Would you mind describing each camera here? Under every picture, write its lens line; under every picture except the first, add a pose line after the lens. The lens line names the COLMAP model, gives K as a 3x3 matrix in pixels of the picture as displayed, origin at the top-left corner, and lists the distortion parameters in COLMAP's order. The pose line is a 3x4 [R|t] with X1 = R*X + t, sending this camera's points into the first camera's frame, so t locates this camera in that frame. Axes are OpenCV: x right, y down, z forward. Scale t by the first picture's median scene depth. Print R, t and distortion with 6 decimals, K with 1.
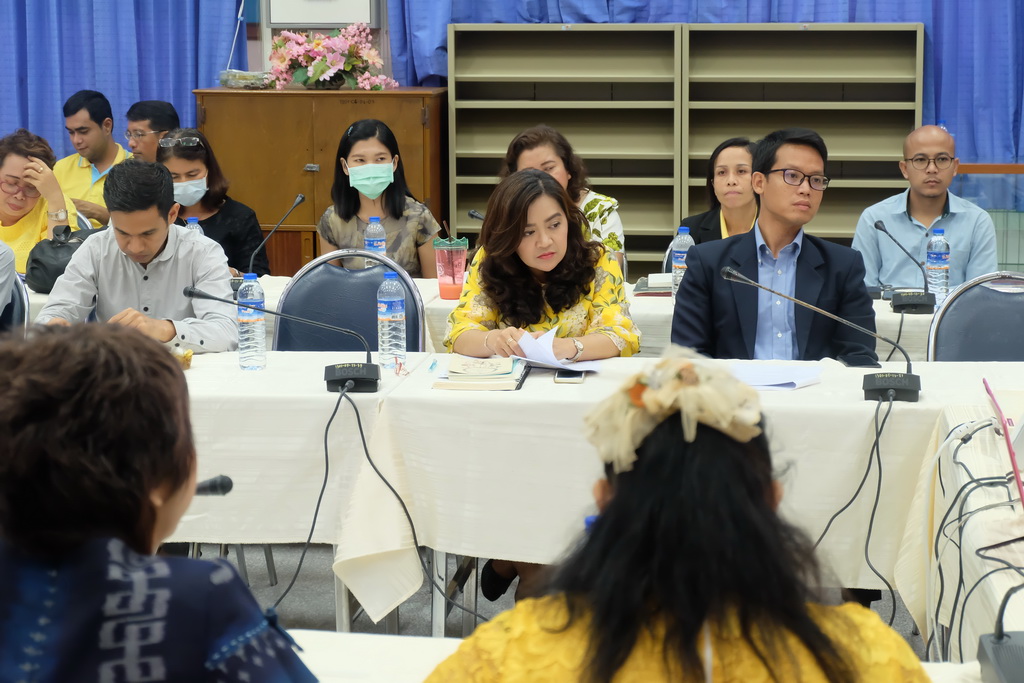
lens RADIAL K [[2183.1, 0, 531.6], [0, 2183.1, 333.9], [0, 0, 1]] dist [0.103122, 0.000000]
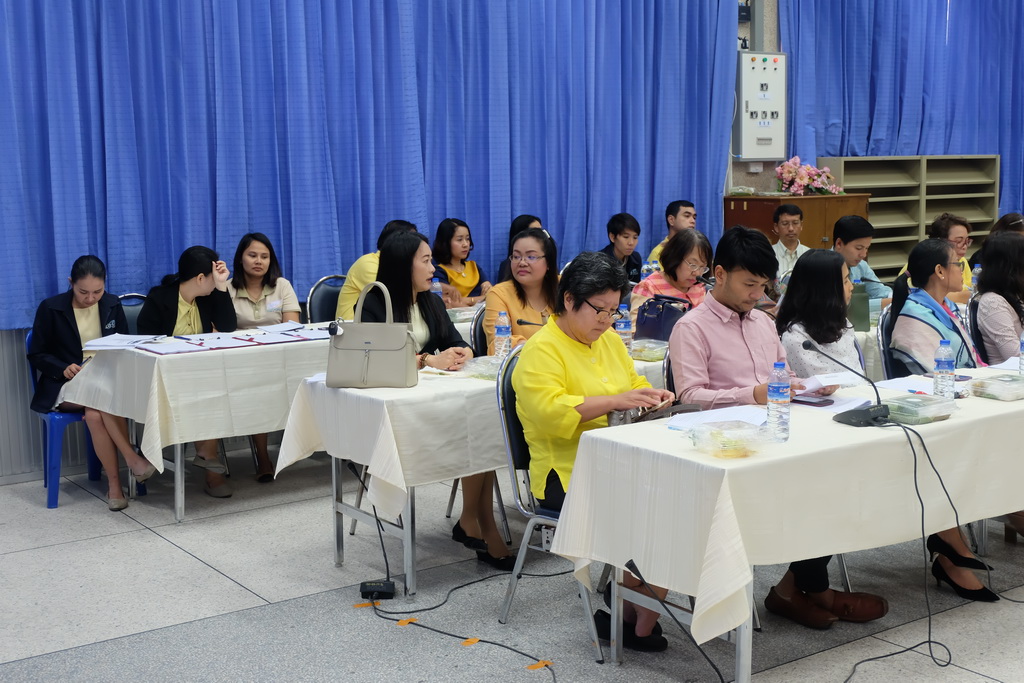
lens RADIAL K [[1361.9, 0, 535.9], [0, 1361.9, 334.2], [0, 0, 1]] dist [0.014617, 0.000000]
pose [[0.718809, -0.099413, 0.688063, -1.020532], [0.113482, 0.993227, 0.024952, -0.053690], [-0.685883, 0.060147, 0.725222, 0.369762]]
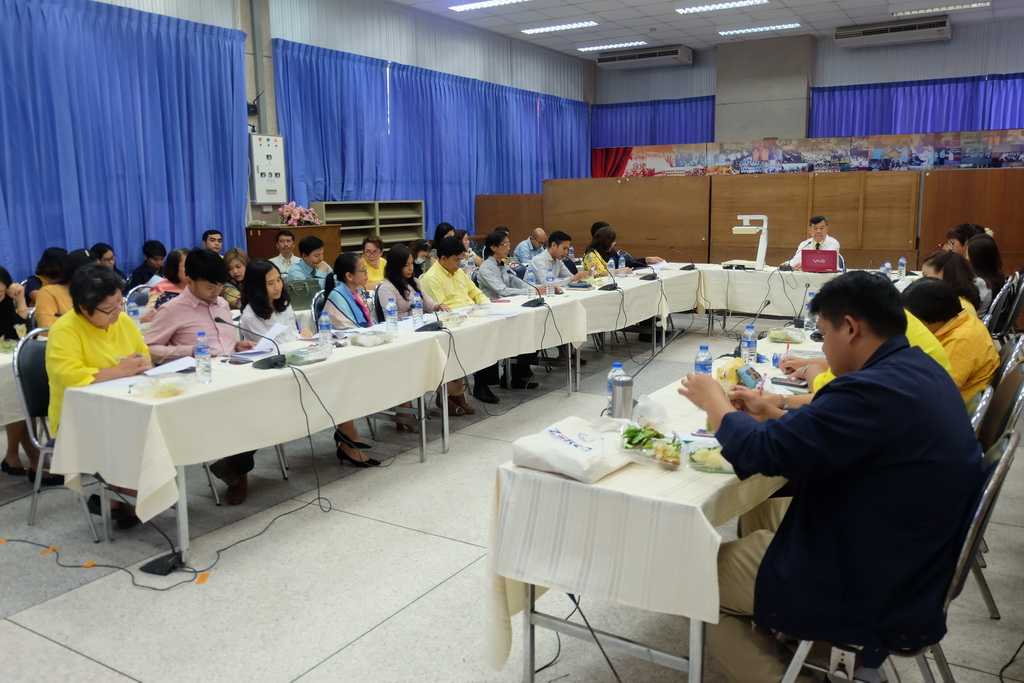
lens RADIAL K [[841.6, 0, 526.6], [0, 841.6, 328.3], [0, 0, 1]] dist [-0.019133, 0.041190]
pose [[0.397854, -0.146198, 0.905725, -0.974880], [0.148109, 0.984507, 0.093856, -0.041574], [-0.905415, 0.096805, 0.413343, 0.315661]]
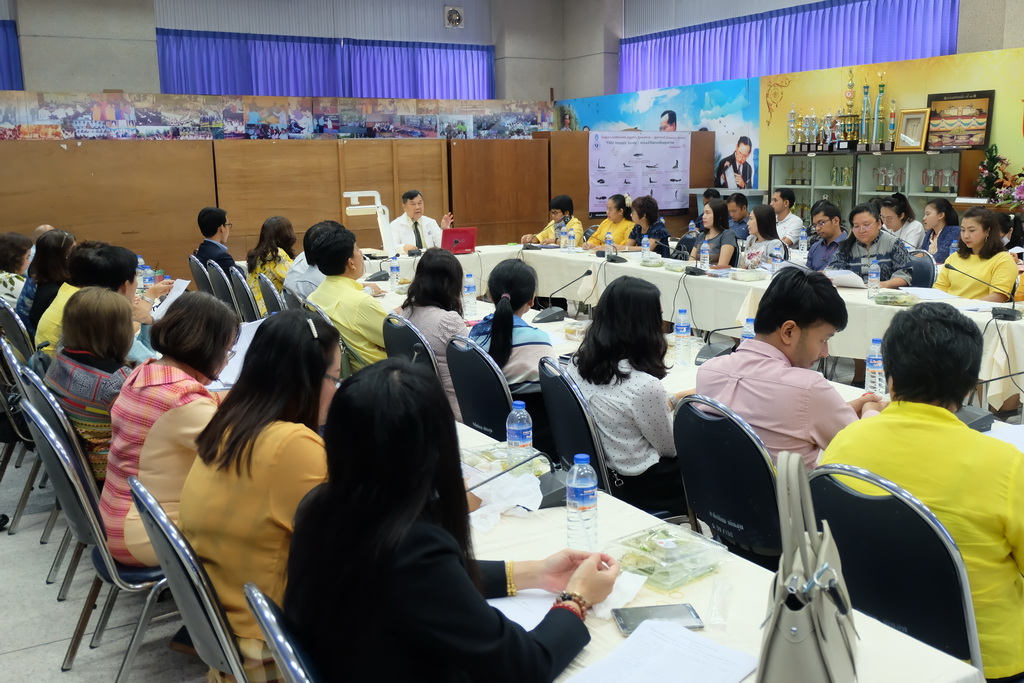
lens RADIAL K [[994.4, 0, 528.0], [0, 994.4, 352.5], [0, 0, 1]] dist [0.014598, 0.000000]
pose [[-0.608537, -0.145697, 0.780035, -0.796176], [0.131588, 0.950862, 0.280261, -0.147862], [-0.782539, 0.273192, -0.559463, 0.971541]]
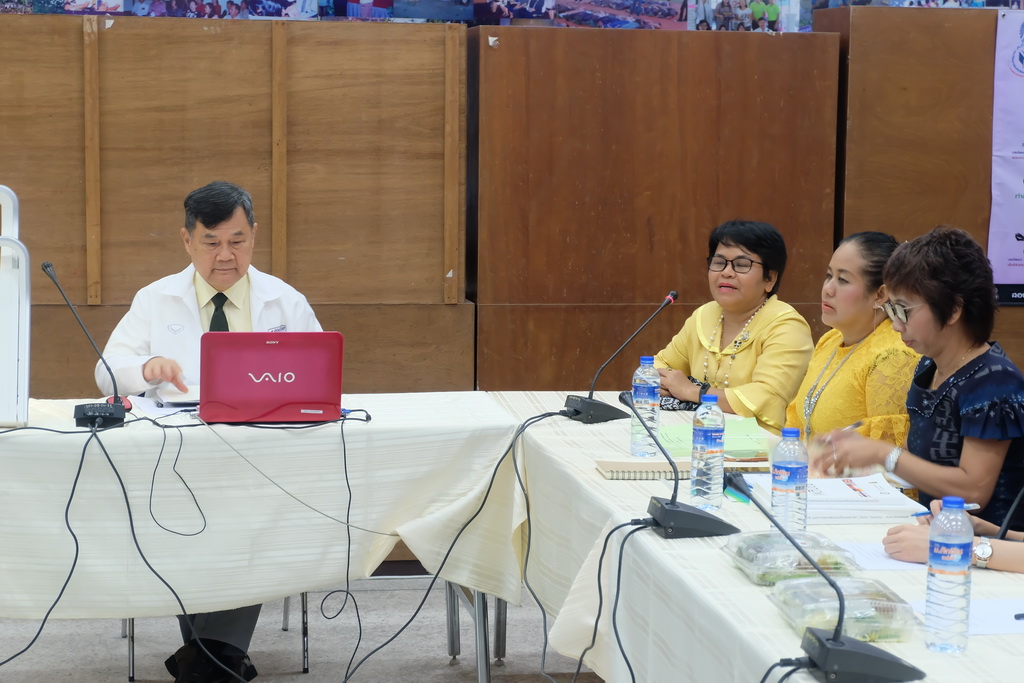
lens RADIAL K [[2183.1, 0, 547.3], [0, 2183.1, 321.3], [0, 0, 1]] dist [0.103122, 0.000000]
pose [[-0.298514, -0.099497, 0.949205, -0.539138], [0.127975, 0.981397, 0.143118, -0.071085], [-0.945786, 0.164197, -0.280227, 0.506492]]
